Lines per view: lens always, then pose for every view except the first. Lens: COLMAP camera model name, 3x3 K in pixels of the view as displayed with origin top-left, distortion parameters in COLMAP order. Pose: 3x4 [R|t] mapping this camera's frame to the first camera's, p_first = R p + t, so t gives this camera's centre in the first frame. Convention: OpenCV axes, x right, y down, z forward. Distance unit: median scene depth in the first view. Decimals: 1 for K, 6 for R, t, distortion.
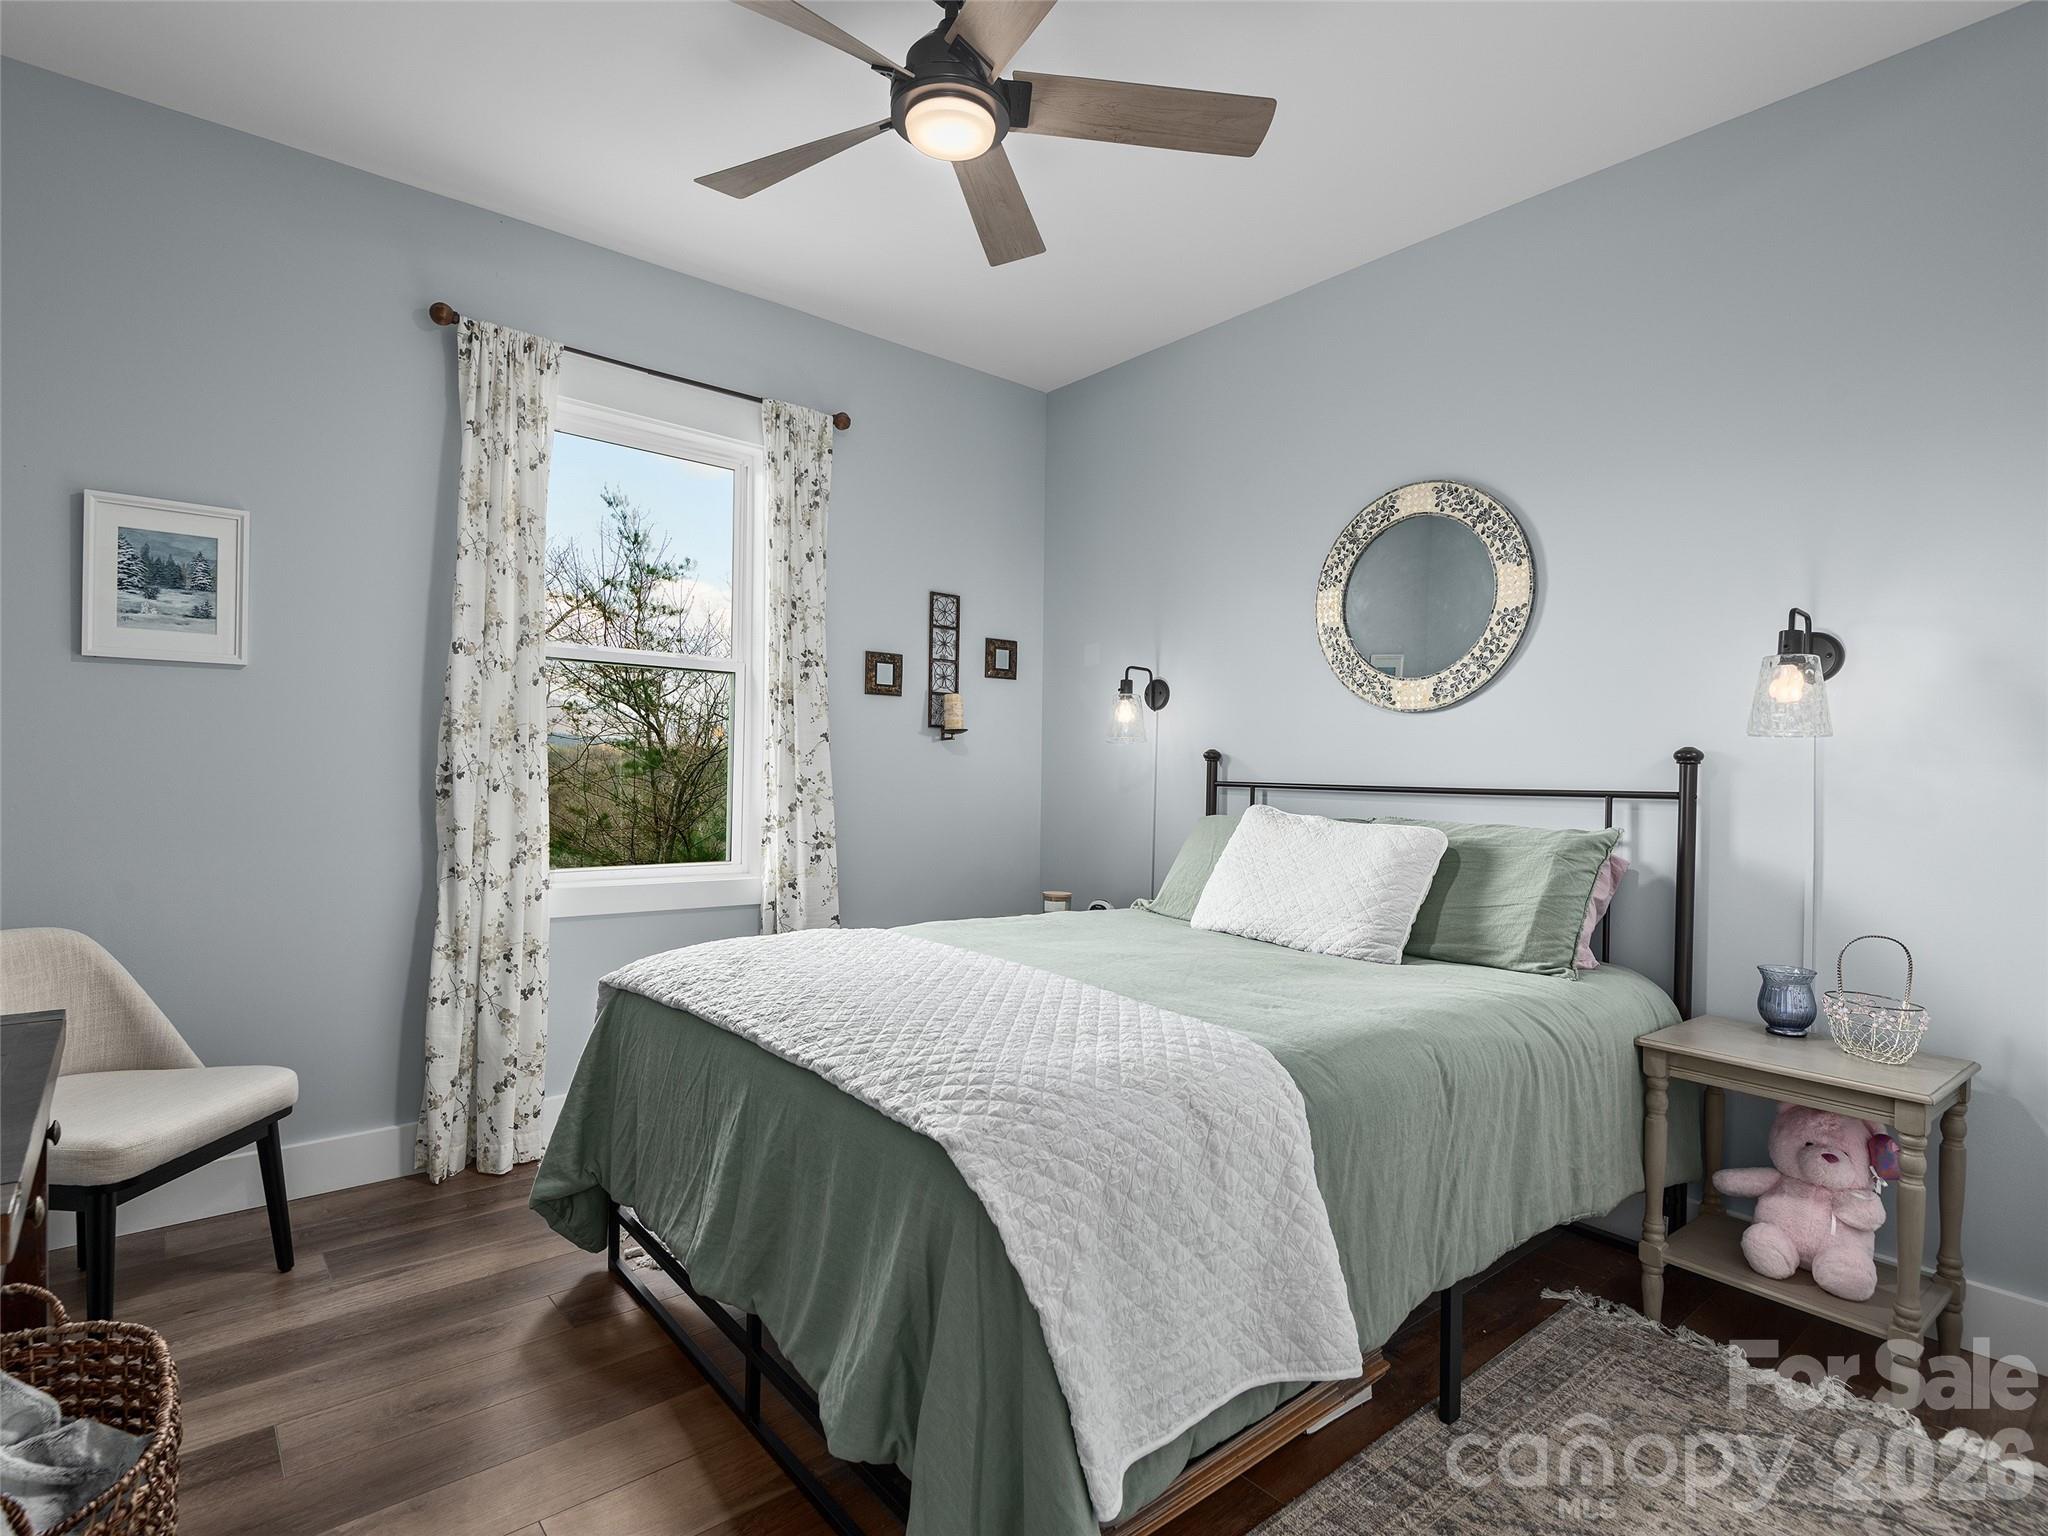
lens RADIAL K [[1061.4, 0, 1033.5], [0, 1061.4, 764.8], [0, 0, 1]] dist [0.033375, -0.023269]
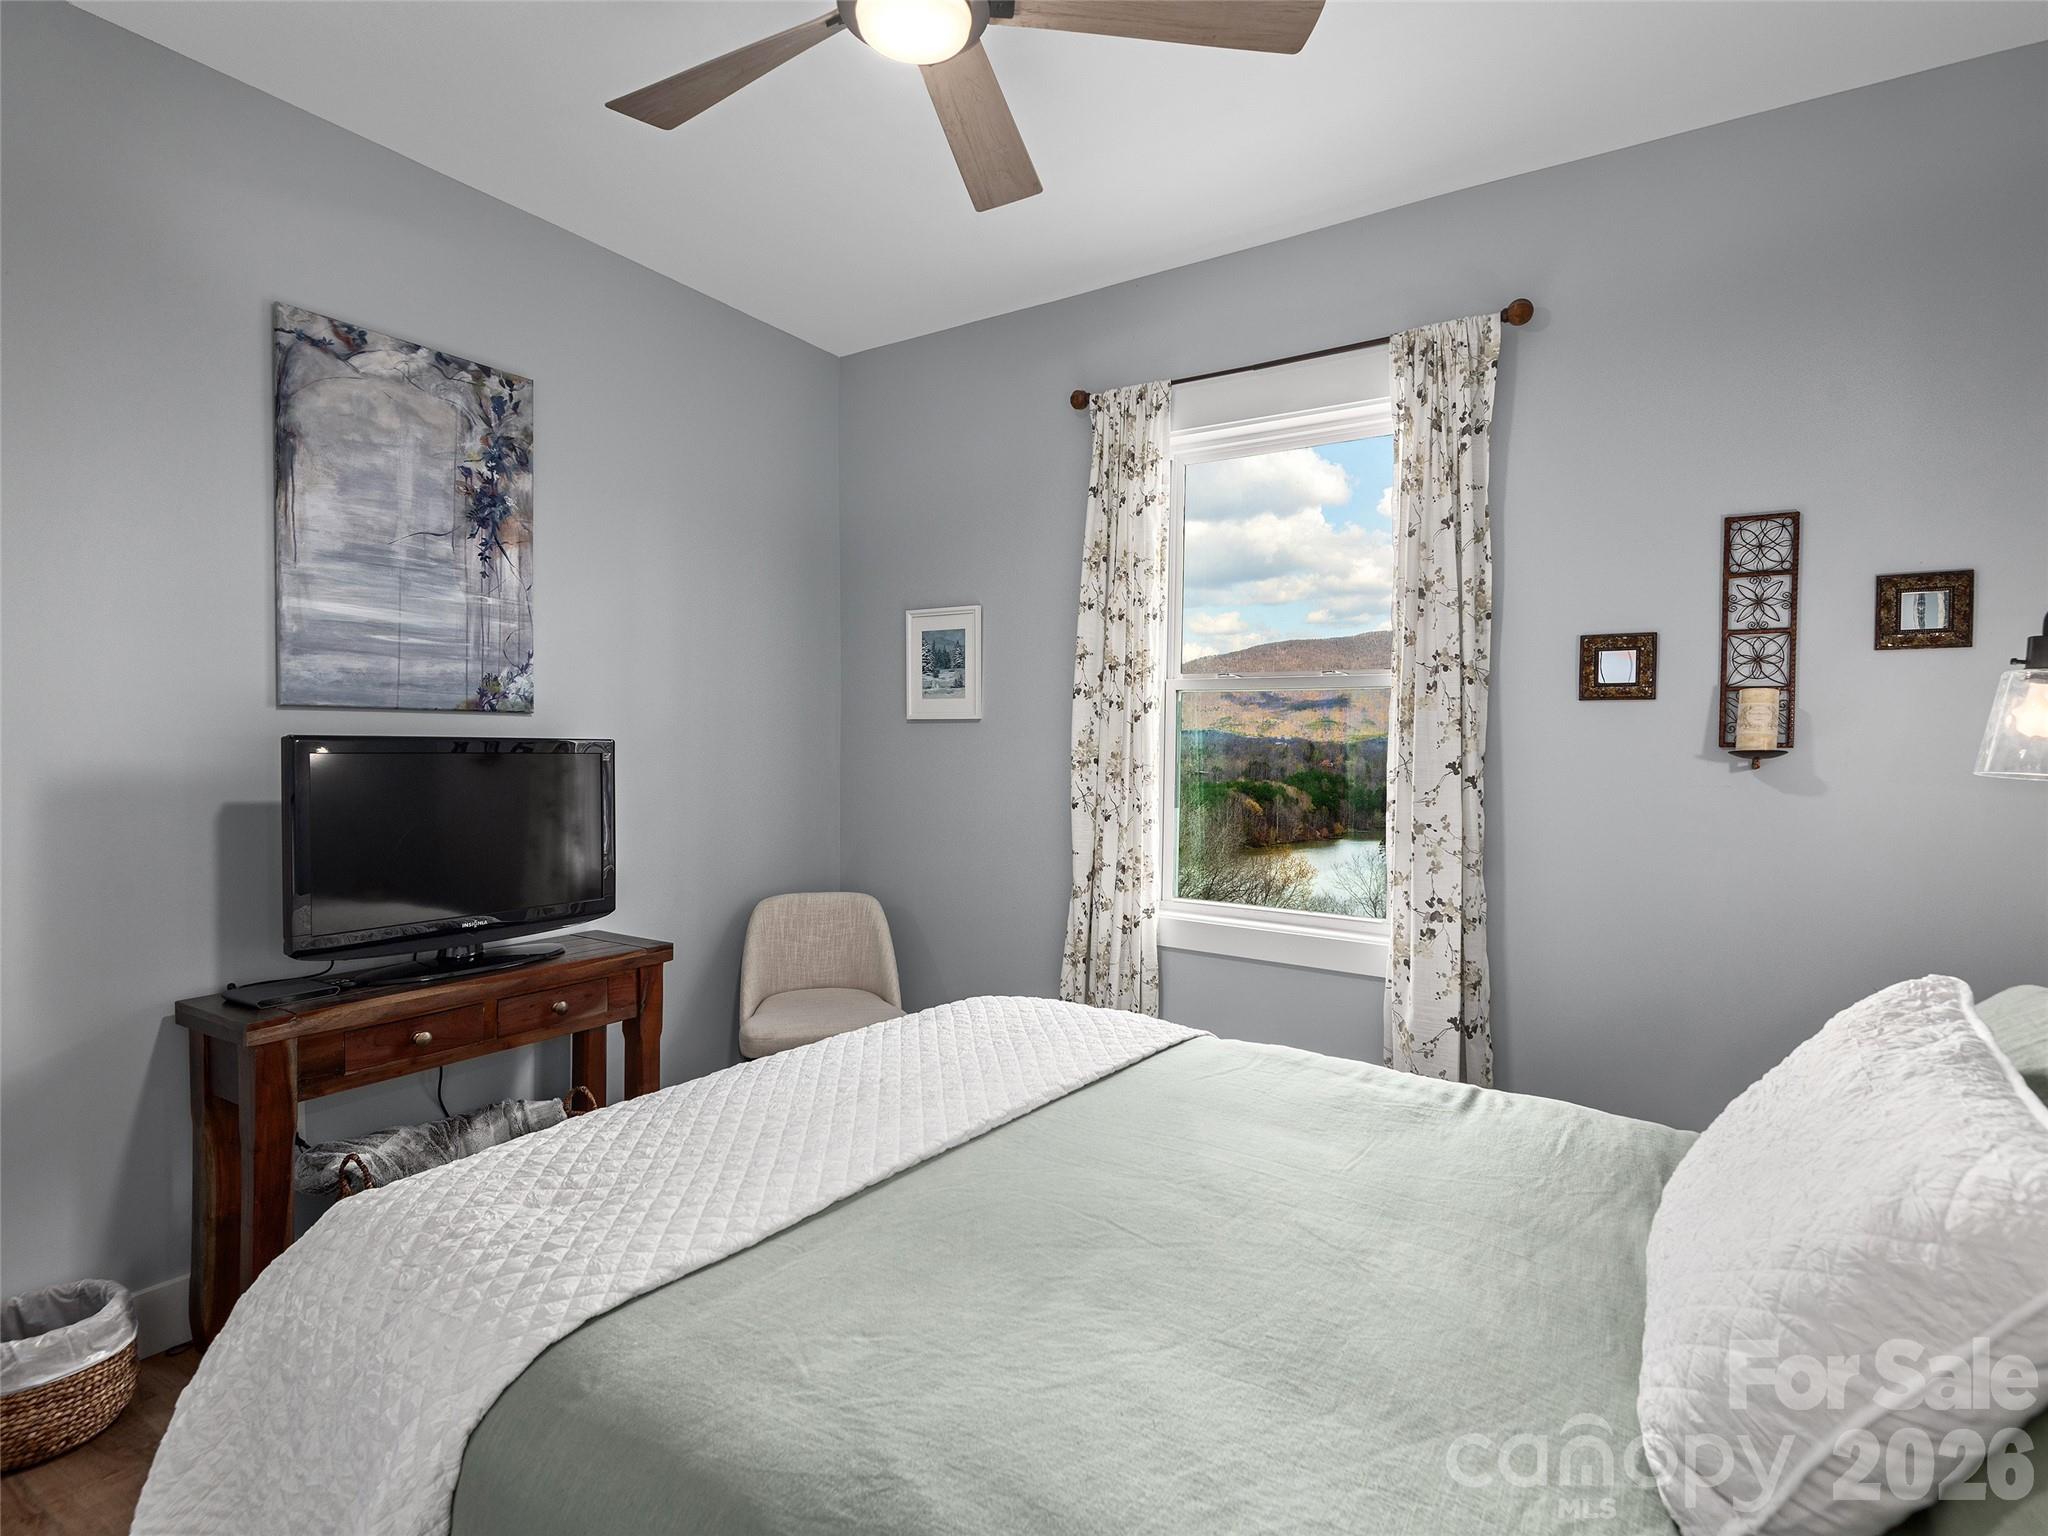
lens RADIAL K [[1061.4, 0, 1033.5], [0, 1061.4, 764.8], [0, 0, 1]] dist [0.033375, -0.023269]
pose [[0.262012, 0.009024, -0.965022, 0.431638], [0.000666, 0.999954, 0.009531, -0.035579], [0.965064, -0.003140, 0.261994, 0.533220]]
